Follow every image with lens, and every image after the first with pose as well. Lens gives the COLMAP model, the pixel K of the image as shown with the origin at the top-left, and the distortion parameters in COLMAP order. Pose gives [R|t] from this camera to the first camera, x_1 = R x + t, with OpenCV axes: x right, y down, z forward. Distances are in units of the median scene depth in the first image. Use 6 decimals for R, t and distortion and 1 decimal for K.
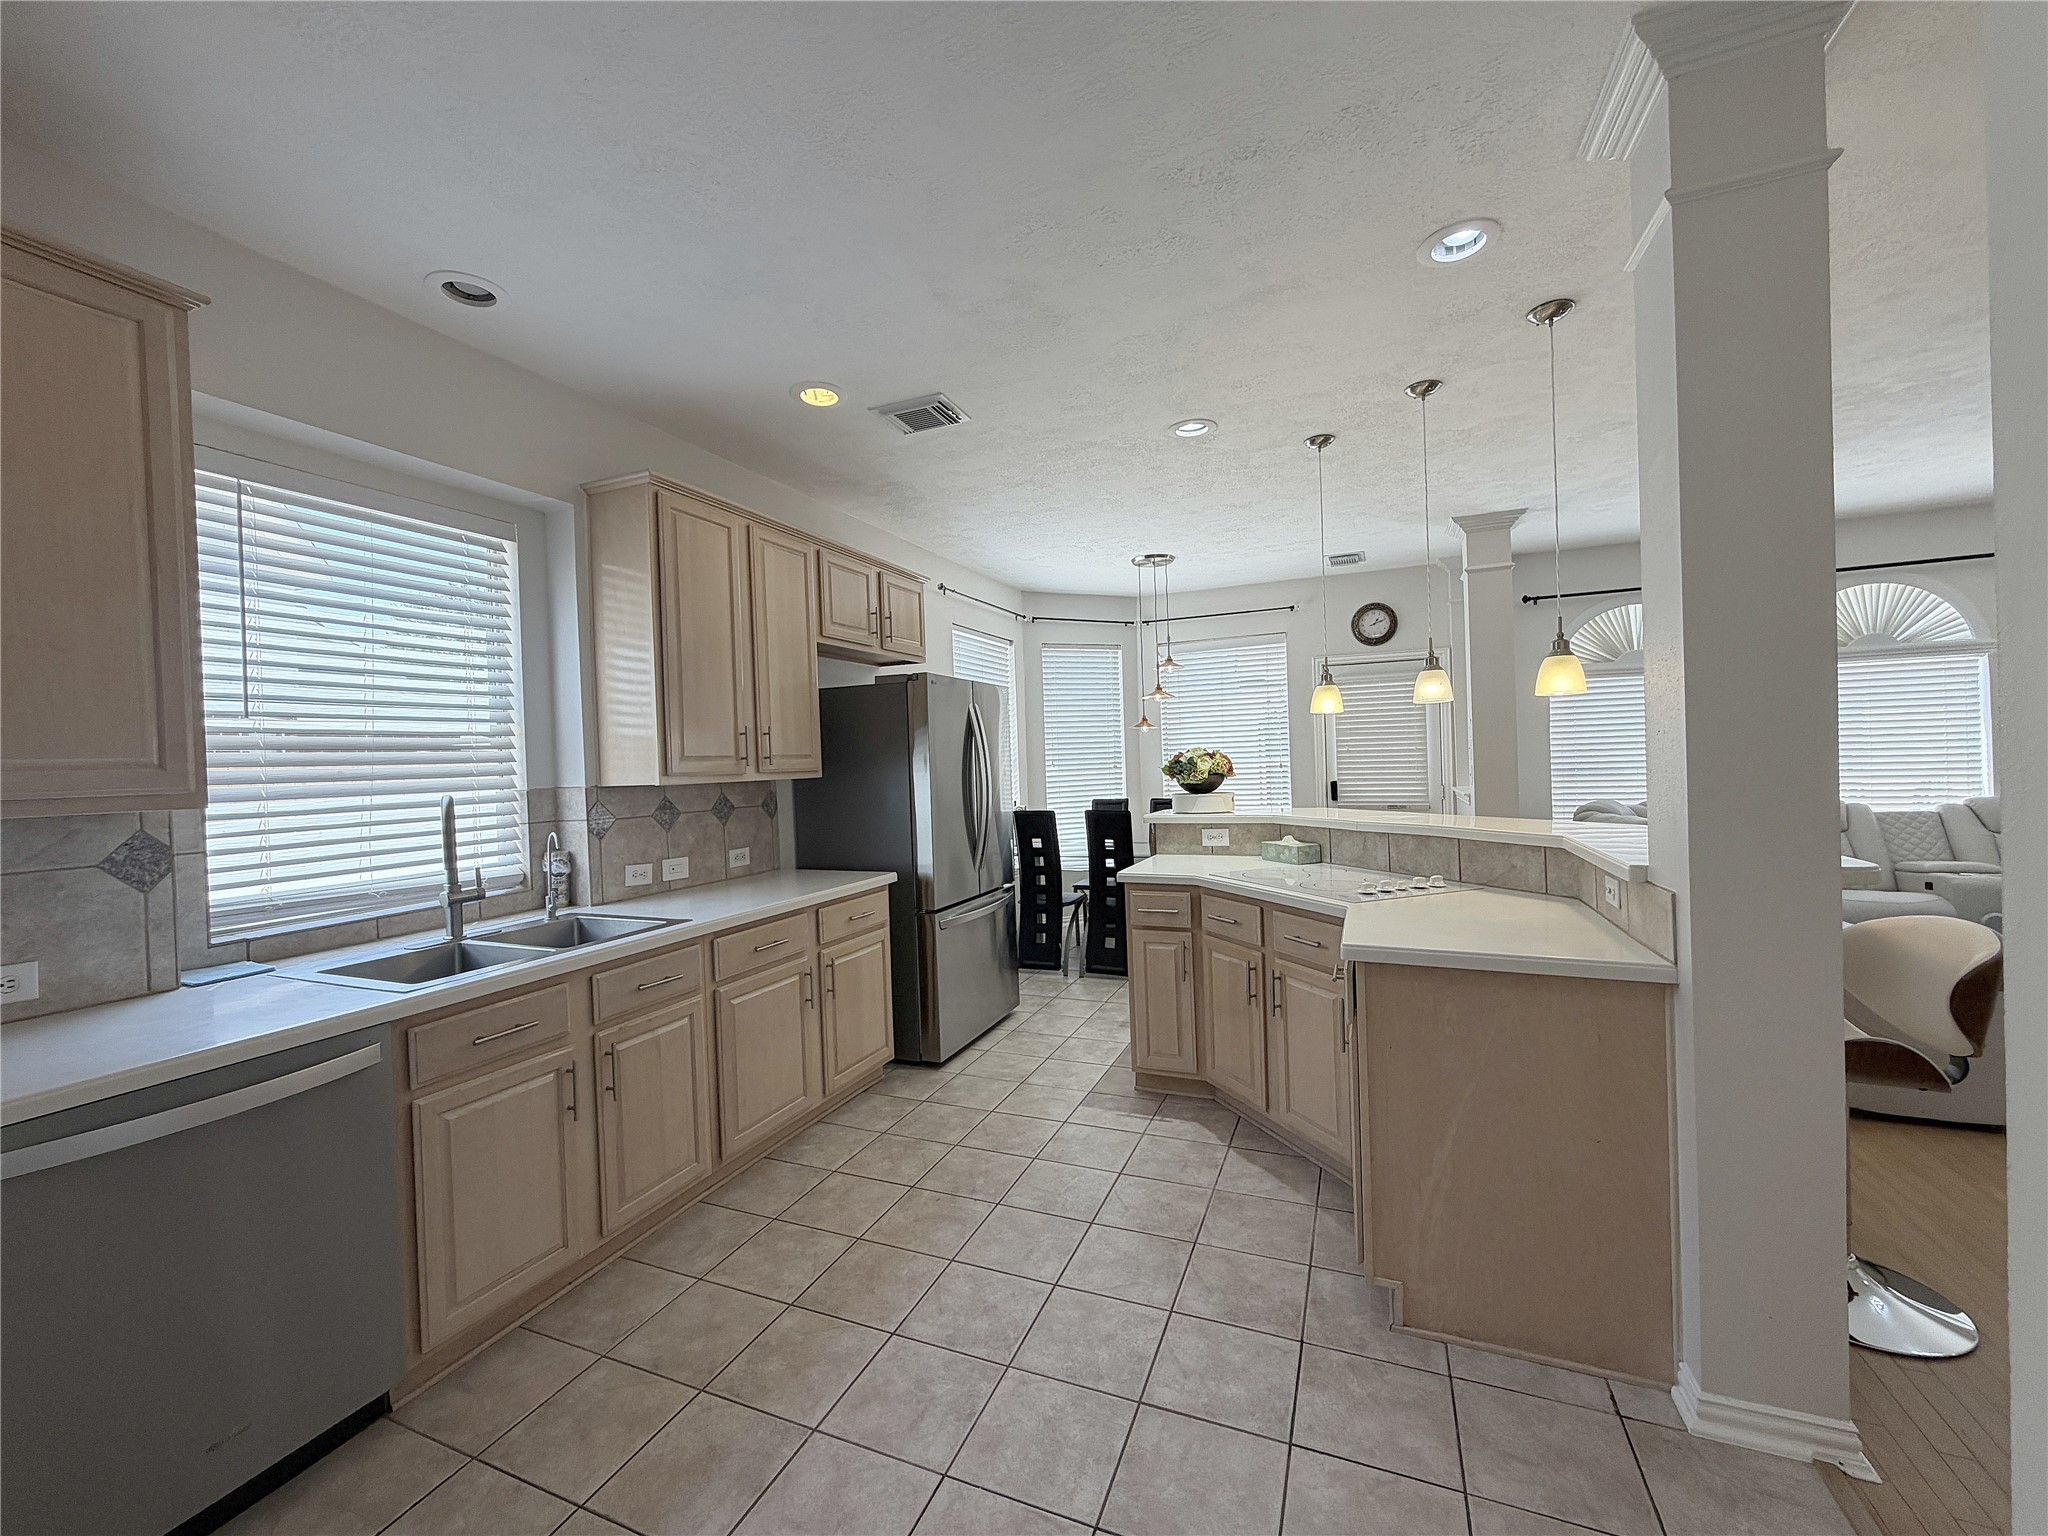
lens RADIAL K [[817.8, 0, 1016.2], [0, 817.8, 769.9], [0, 0, 1]] dist [-0.000866, 0.000262]
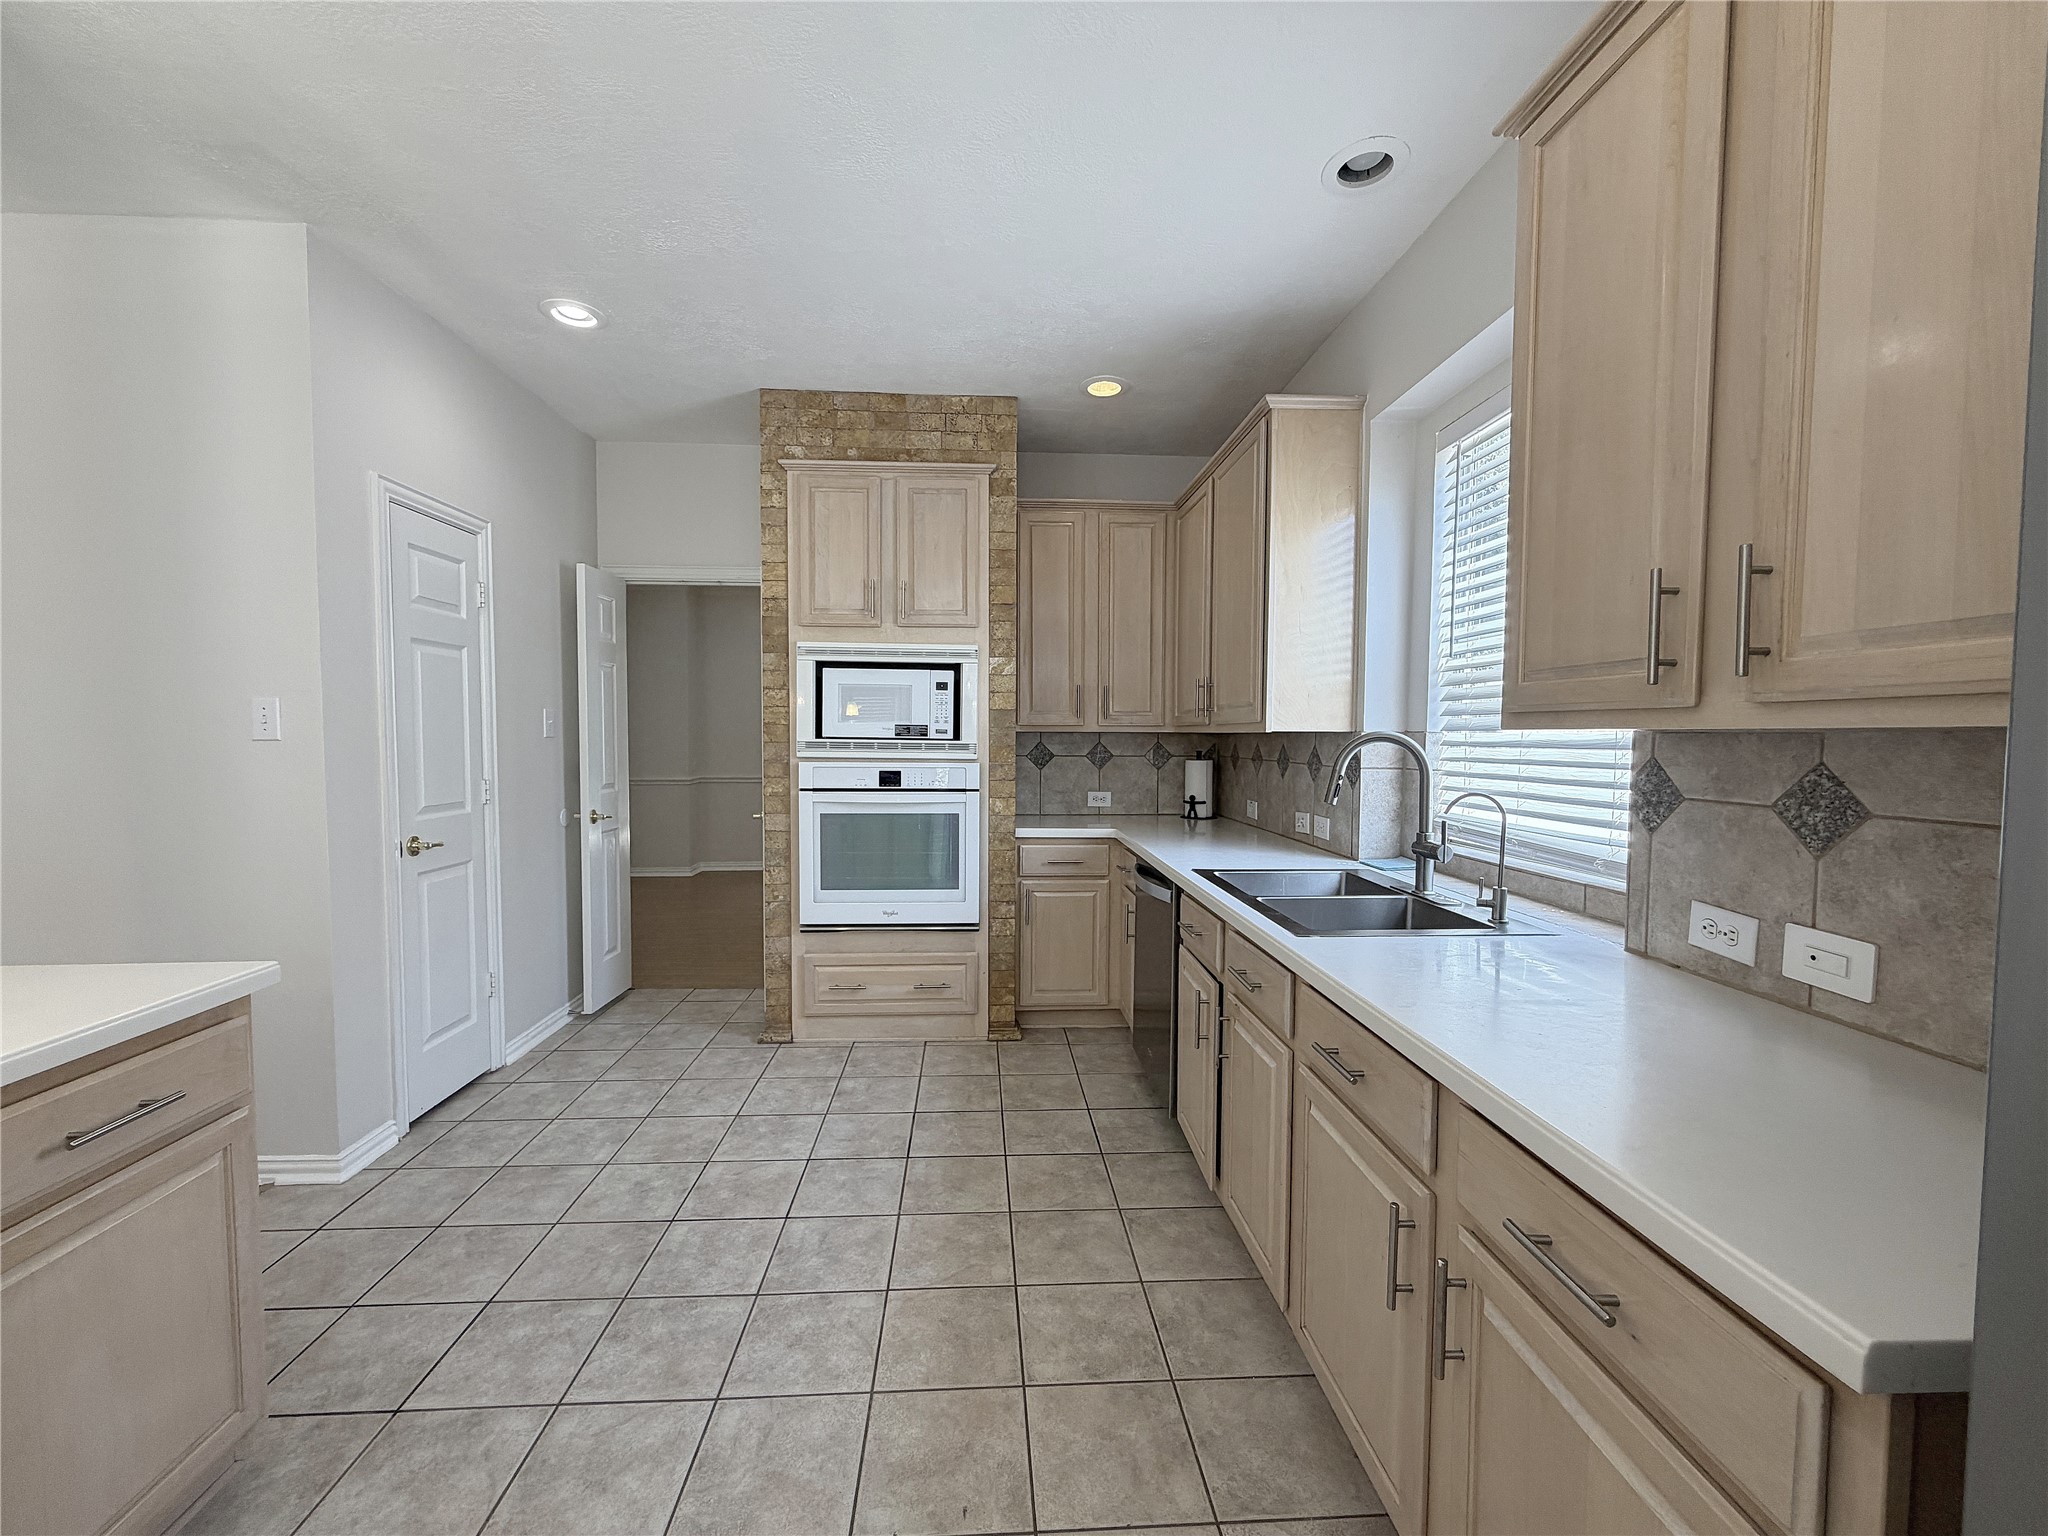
lens RADIAL K [[816.3, 0, 1019.5], [0, 816.3, 772.7], [0, 0, 1]] dist [0.000917, 0.000183]
pose [[-0.893937, 0.052036, -0.445162, 0.068613], [0.022887, 0.997241, 0.070610, 0.001941], [0.447608, 0.052932, -0.892662, 1.162043]]
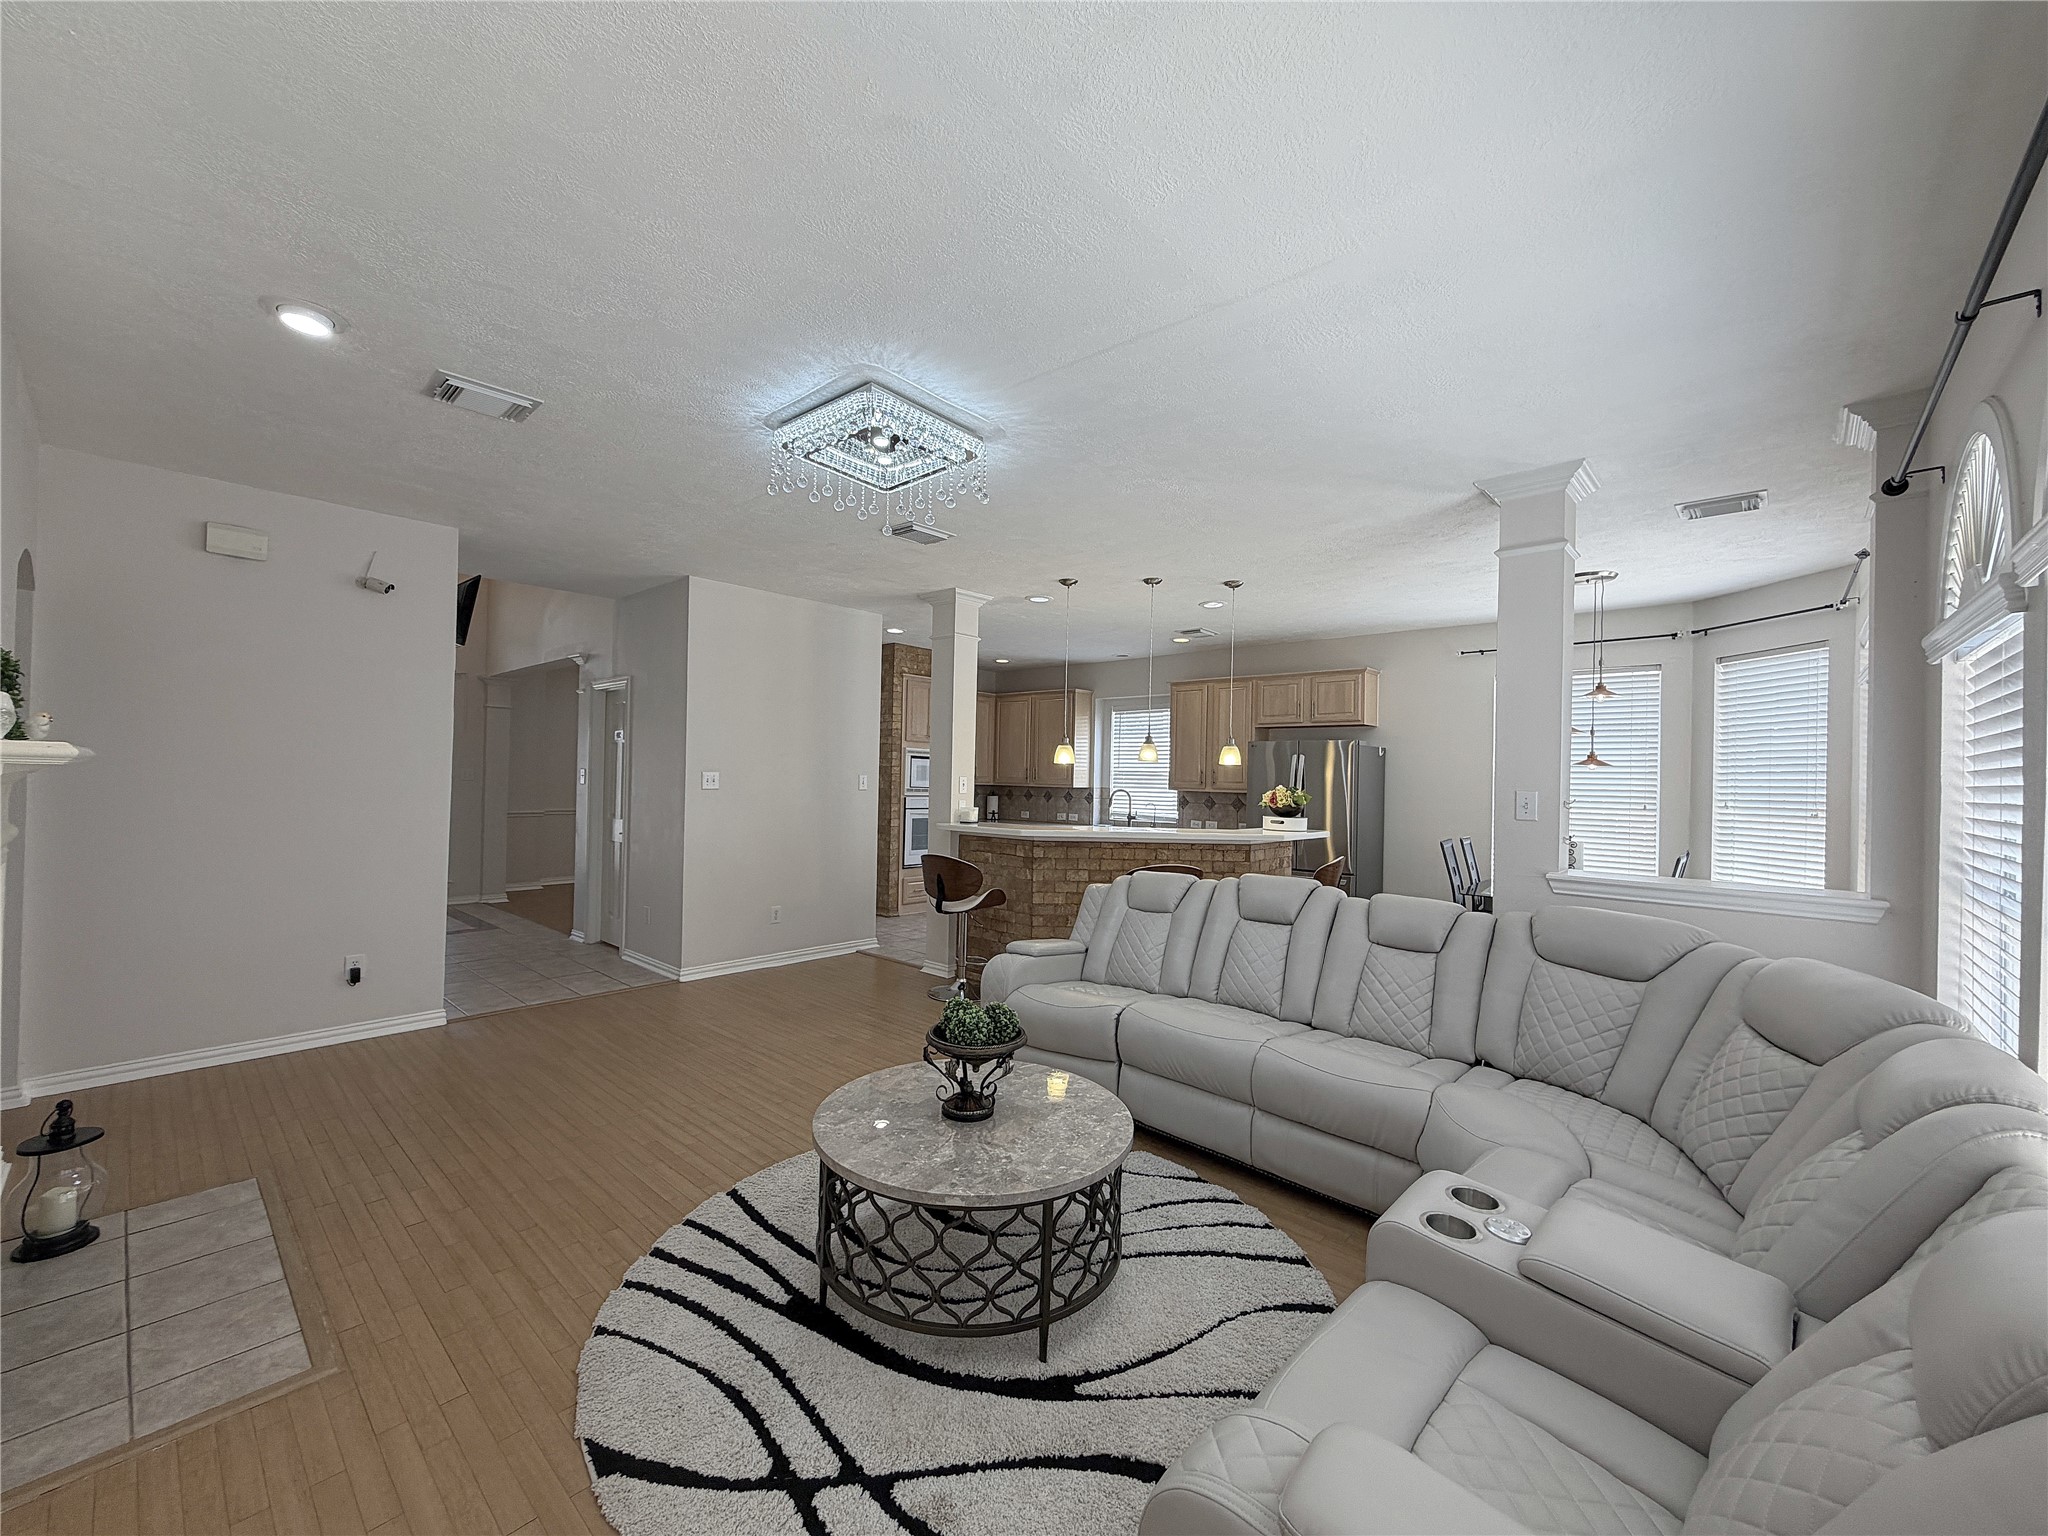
lens RADIAL K [[816.3, 0, 1019.5], [0, 816.3, 772.7], [0, 0, 1]] dist [0.000917, 0.000183]
pose [[-0.321766, 0.021298, -0.946580, 2.131478], [-0.020353, 0.999360, 0.029404, -0.101406], [0.946601, 0.028727, -0.321126, 1.241420]]
